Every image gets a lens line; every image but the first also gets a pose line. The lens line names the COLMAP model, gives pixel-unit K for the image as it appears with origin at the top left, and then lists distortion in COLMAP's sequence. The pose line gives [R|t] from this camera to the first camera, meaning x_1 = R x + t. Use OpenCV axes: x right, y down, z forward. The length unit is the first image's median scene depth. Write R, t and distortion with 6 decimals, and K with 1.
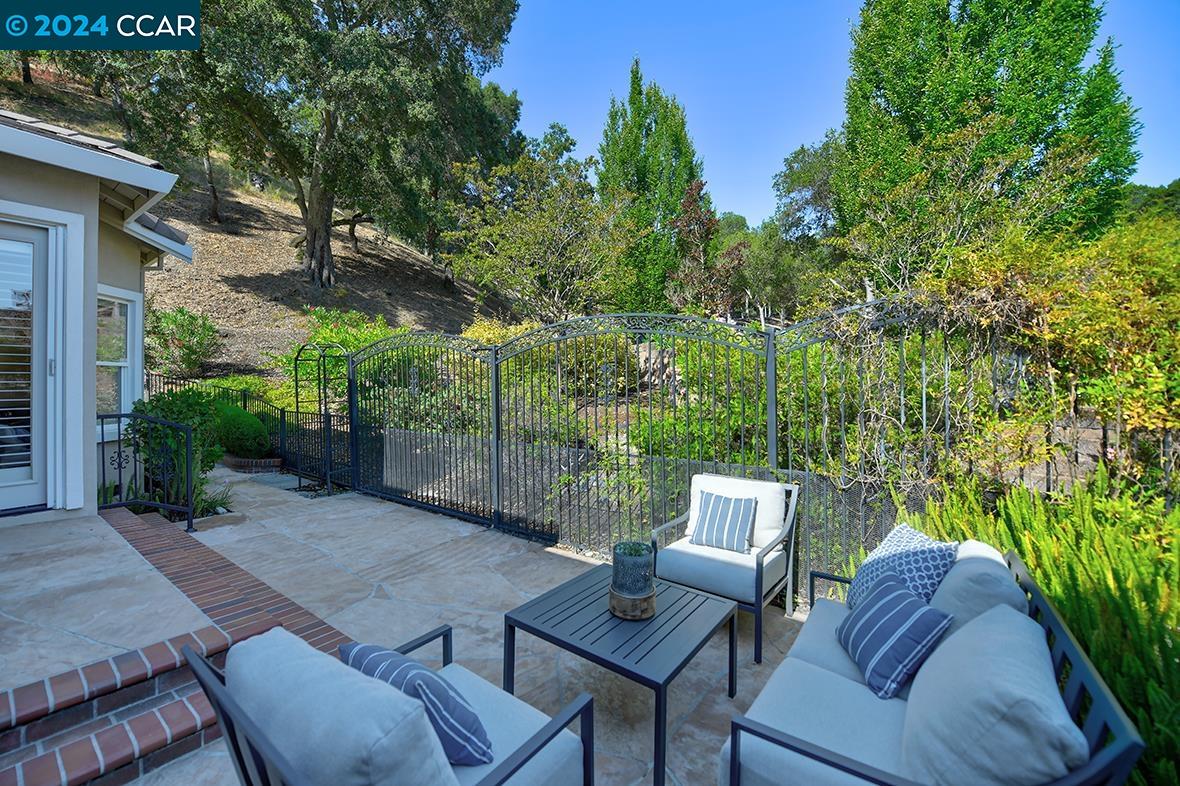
lens RADIAL K [[483.8, 0, 587.4], [0, 483.8, 381.9], [0, 0, 1]] dist [-0.001518, -0.000055]
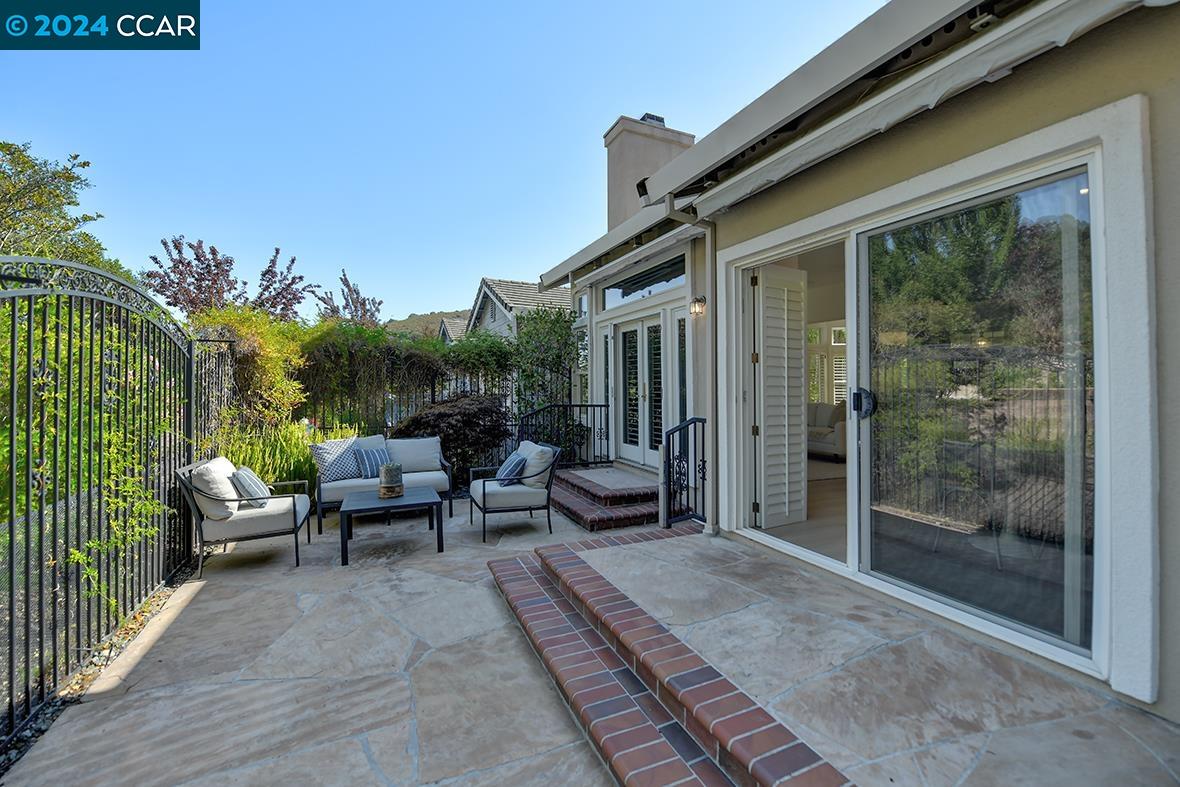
lens RADIAL K [[483.8, 0, 587.4], [0, 483.8, 382.4], [0, 0, 1]] dist [-0.001518, -0.000055]
pose [[-0.872052, 0.001515, 0.489411, -0.913821], [-0.002755, 0.999964, -0.008005, 0.010612], [-0.489406, -0.008329, -0.872016, 1.357089]]
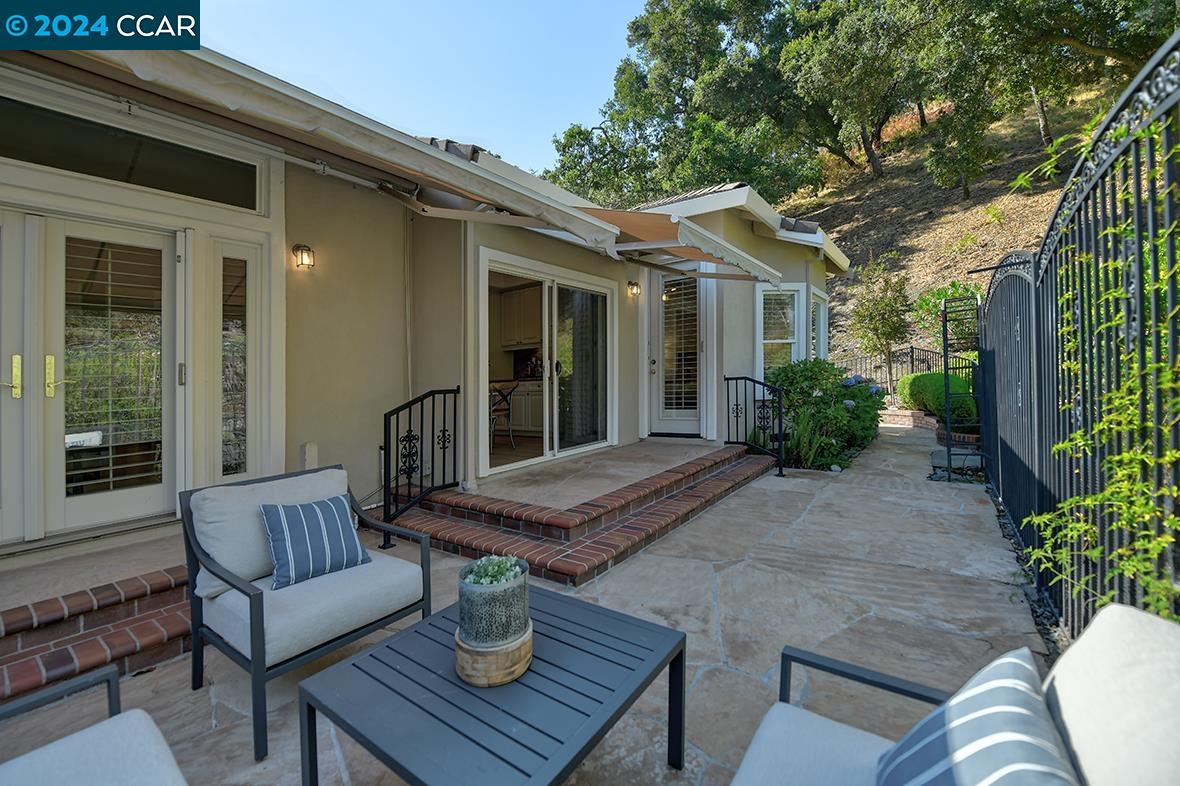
lens RADIAL K [[483.8, 0, 587.4], [0, 483.8, 381.9], [0, 0, 1]] dist [-0.001518, -0.000055]
pose [[0.009223, 0.011985, -0.999886, 0.421273], [0.041880, 0.999046, 0.012361, 0.061248], [0.999080, -0.041989, 0.008712, 0.656280]]
